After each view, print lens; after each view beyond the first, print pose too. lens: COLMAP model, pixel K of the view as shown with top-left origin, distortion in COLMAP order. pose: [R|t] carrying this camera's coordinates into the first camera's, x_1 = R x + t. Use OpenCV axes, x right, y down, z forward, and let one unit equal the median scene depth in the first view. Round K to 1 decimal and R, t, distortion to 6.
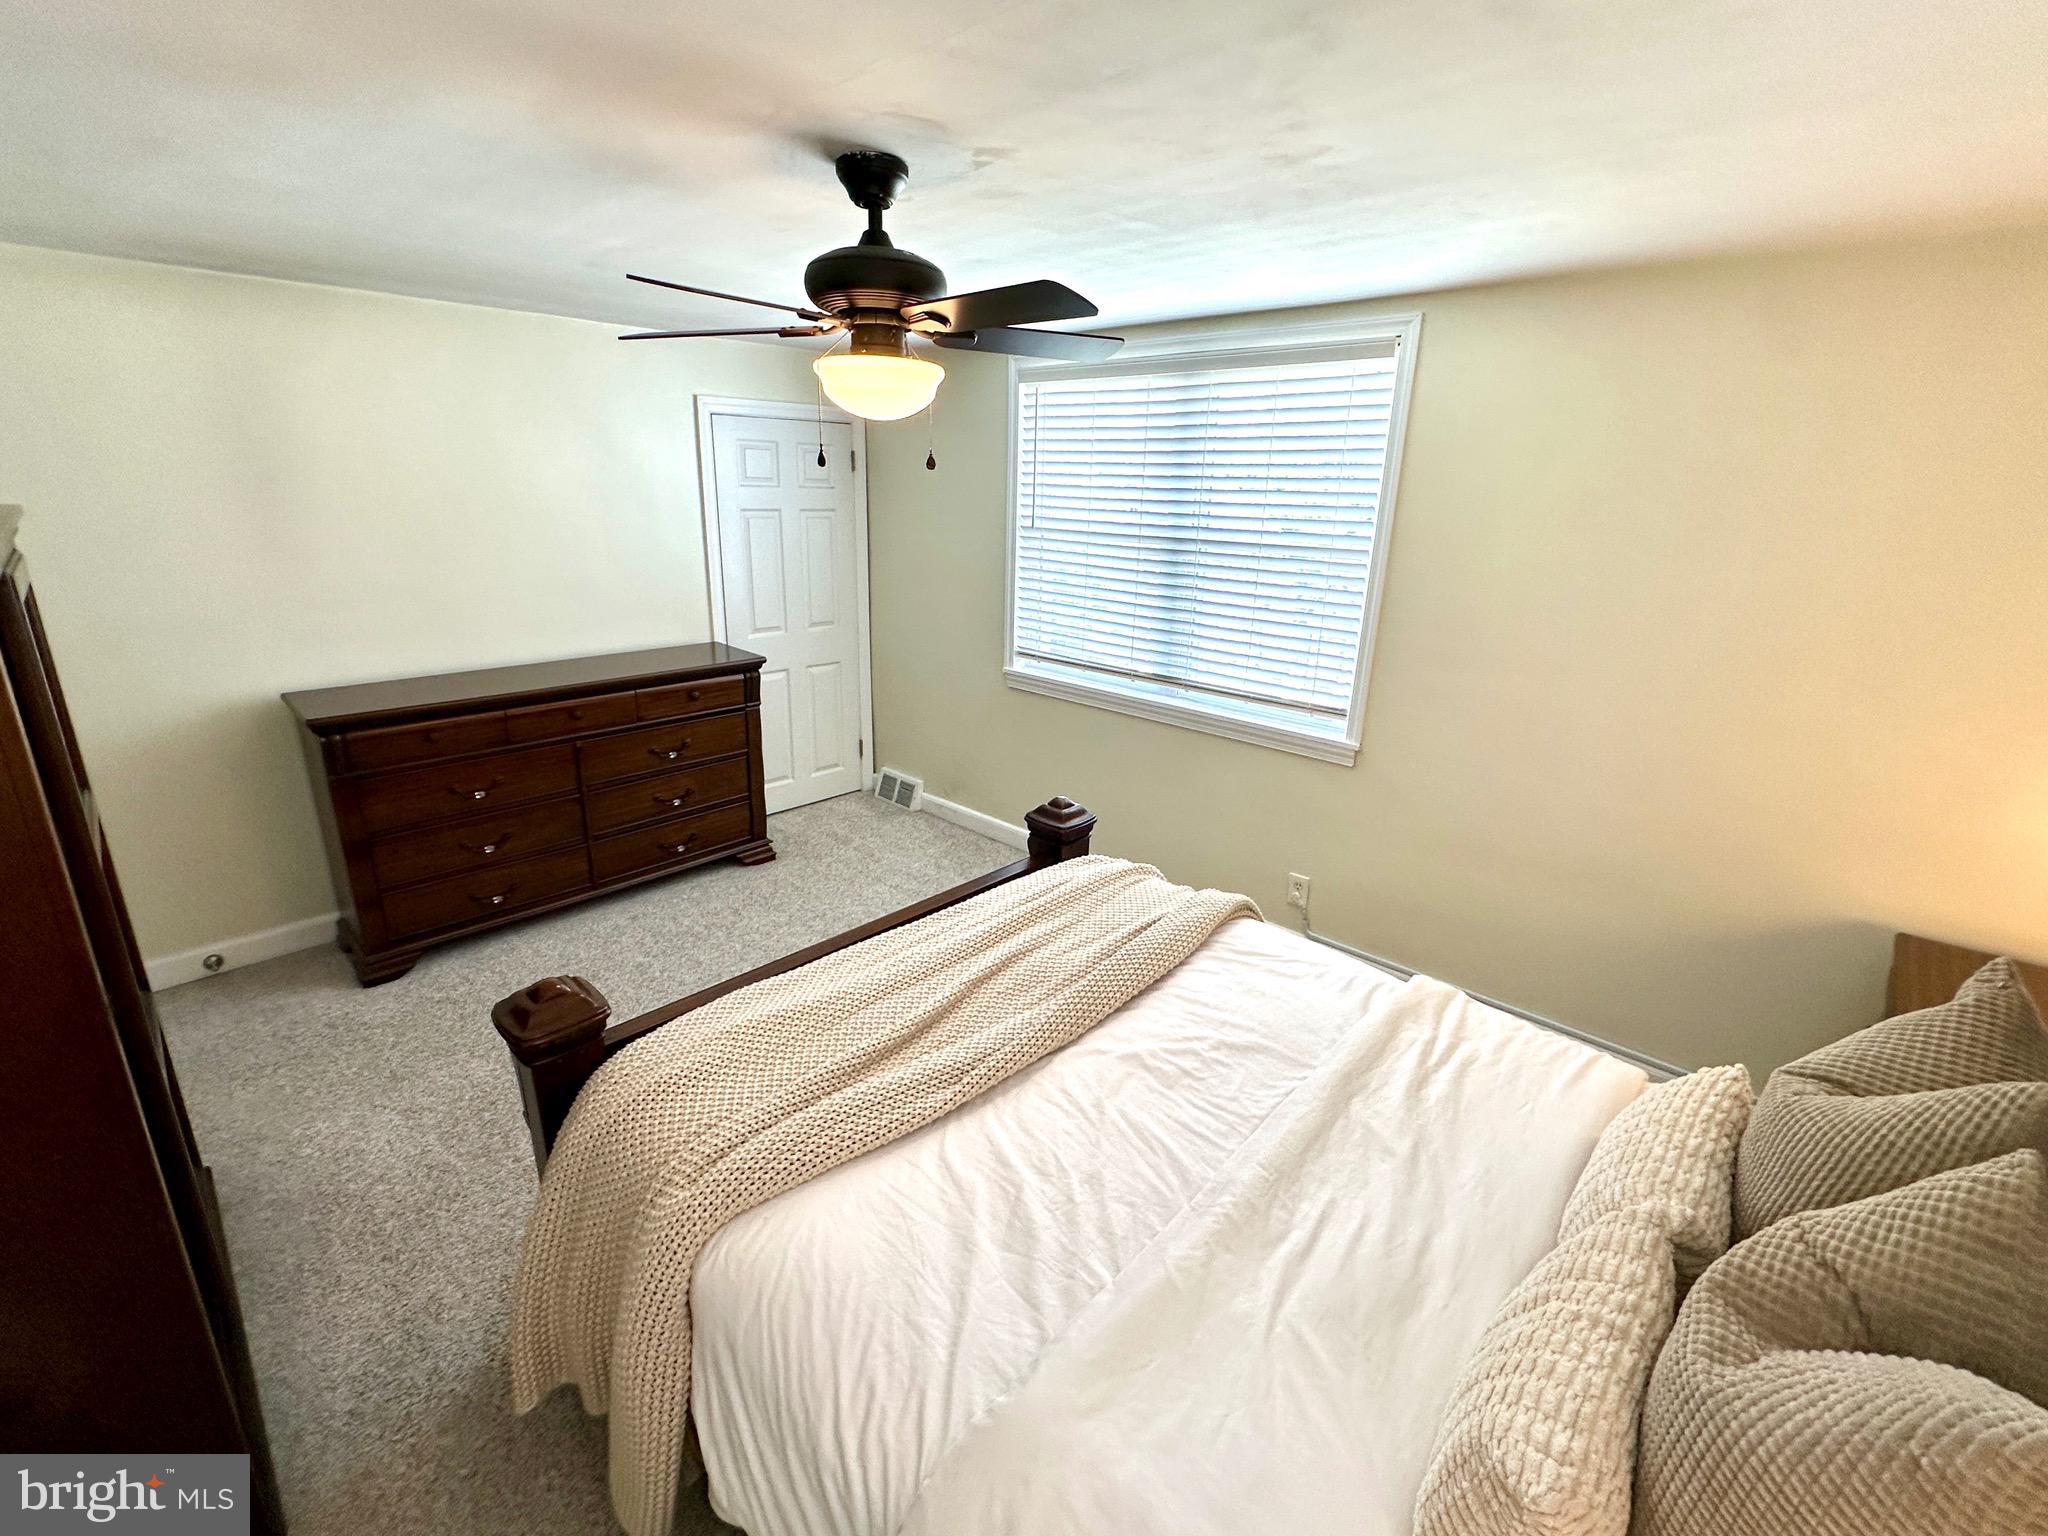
lens RADIAL K [[900.8, 0, 1024.0], [0, 900.8, 768.0], [0, 0, 1]] dist [-0.006572, -0.000242]
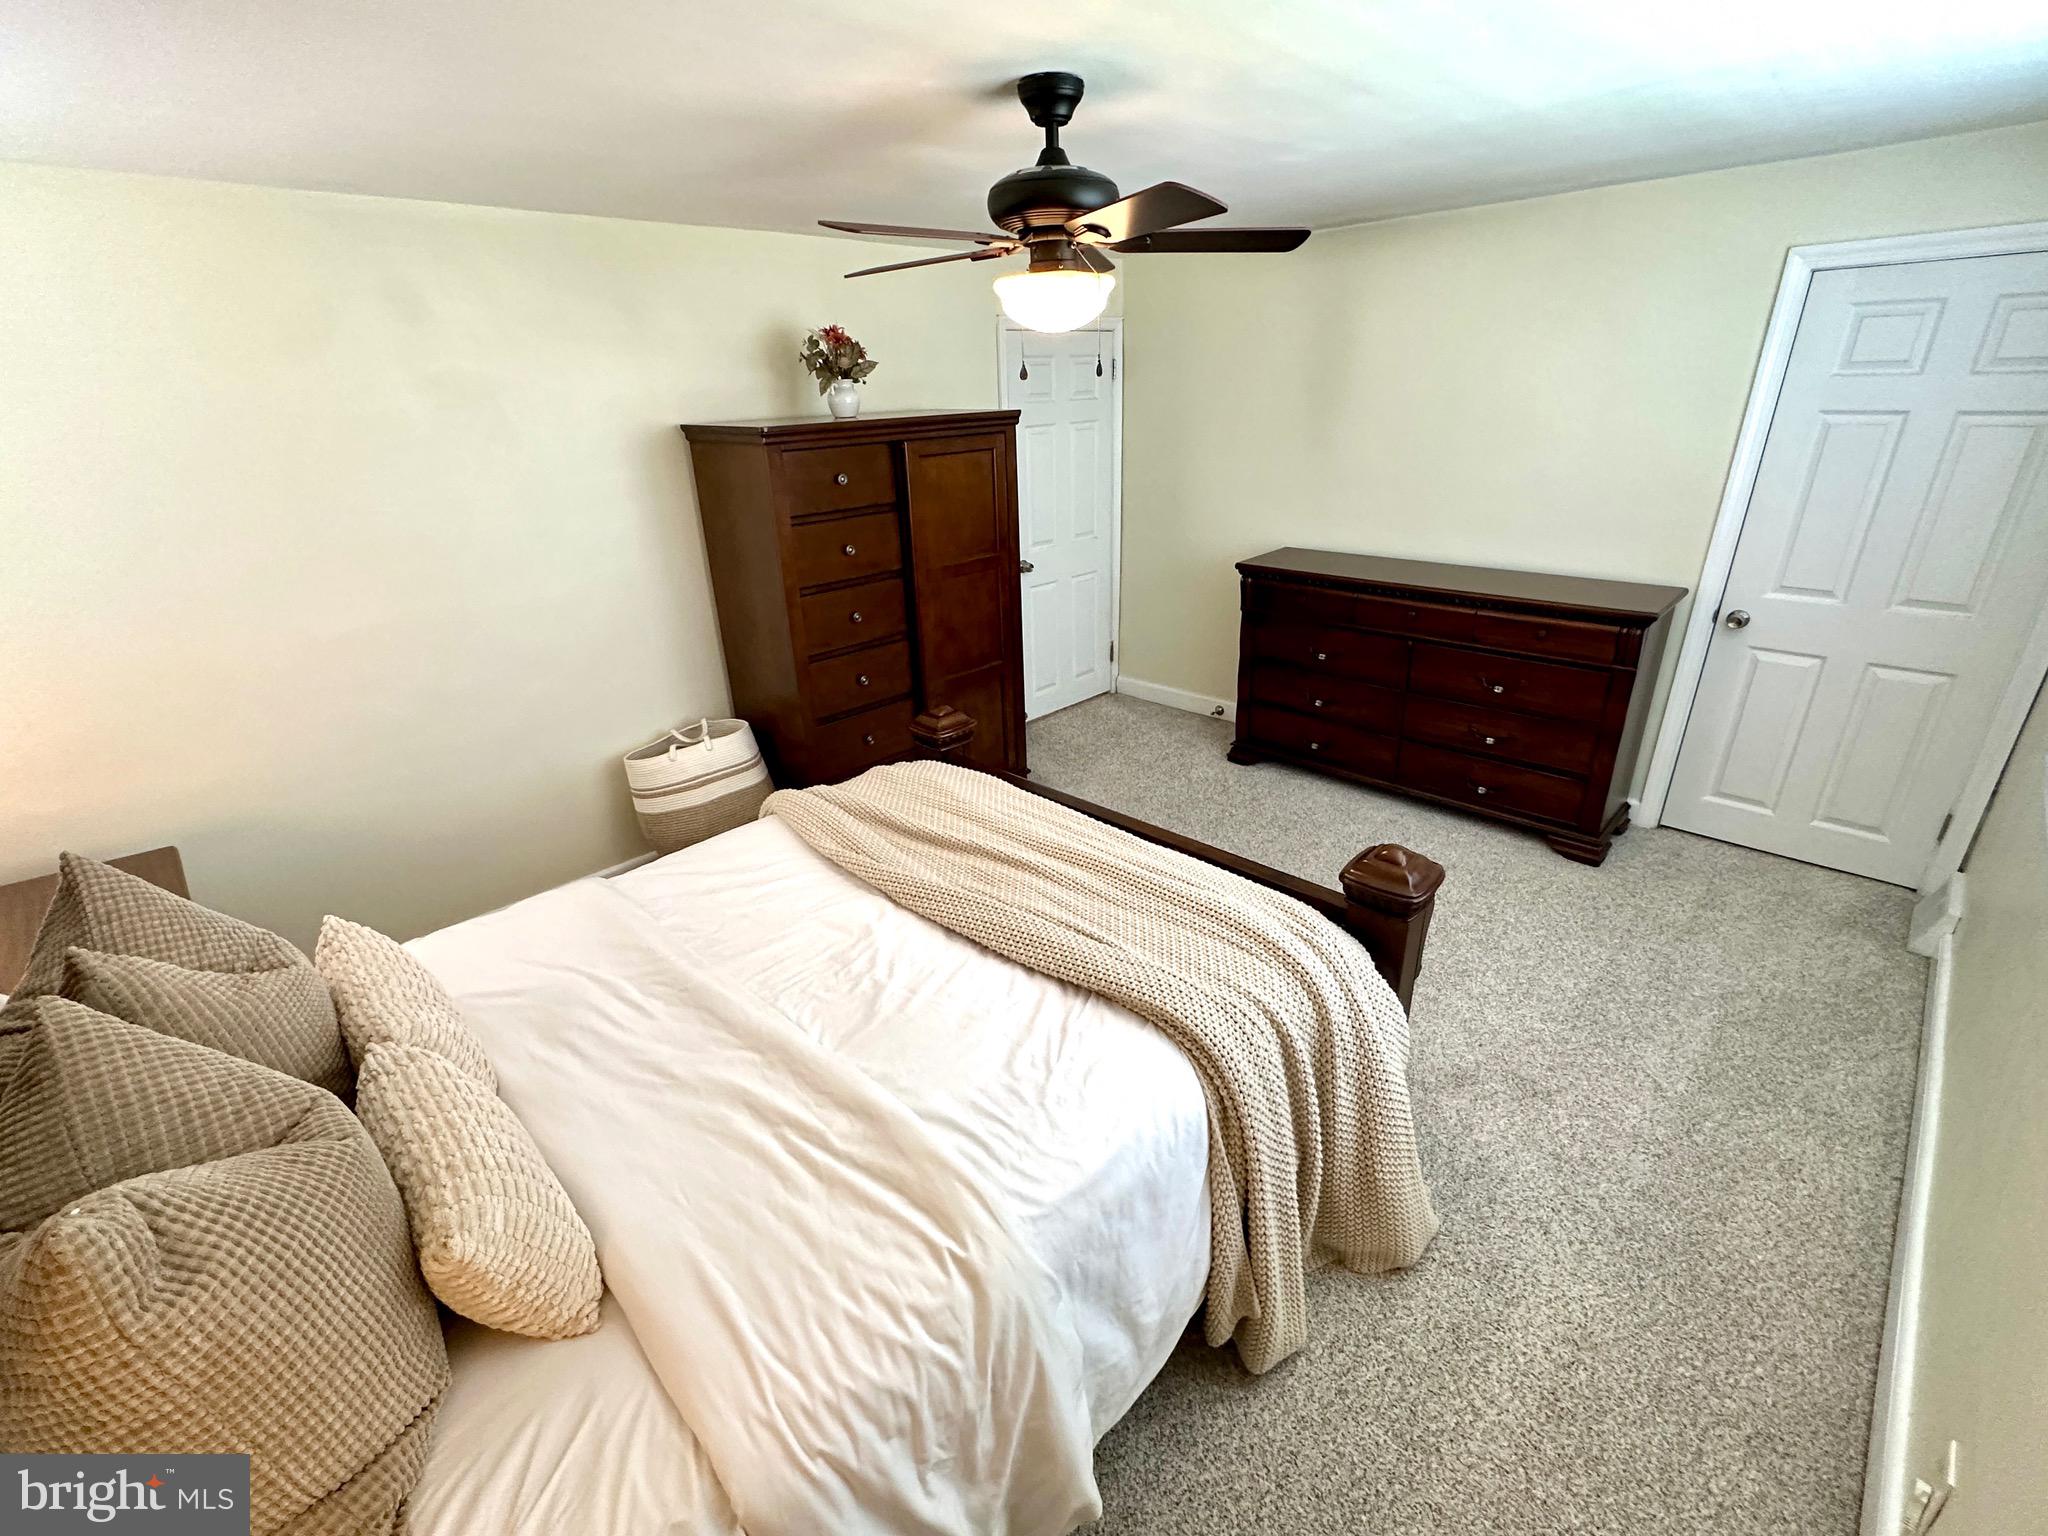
lens RADIAL K [[900.8, 0, 1024.0], [0, 900.8, 768.0], [0, 0, 1]] dist [-0.006572, -0.000242]
pose [[-0.026638, 0.371705, -0.927969, 0.938826], [-0.270740, 0.890921, 0.364637, -0.274706], [0.962284, 0.260952, 0.076903, 0.922787]]
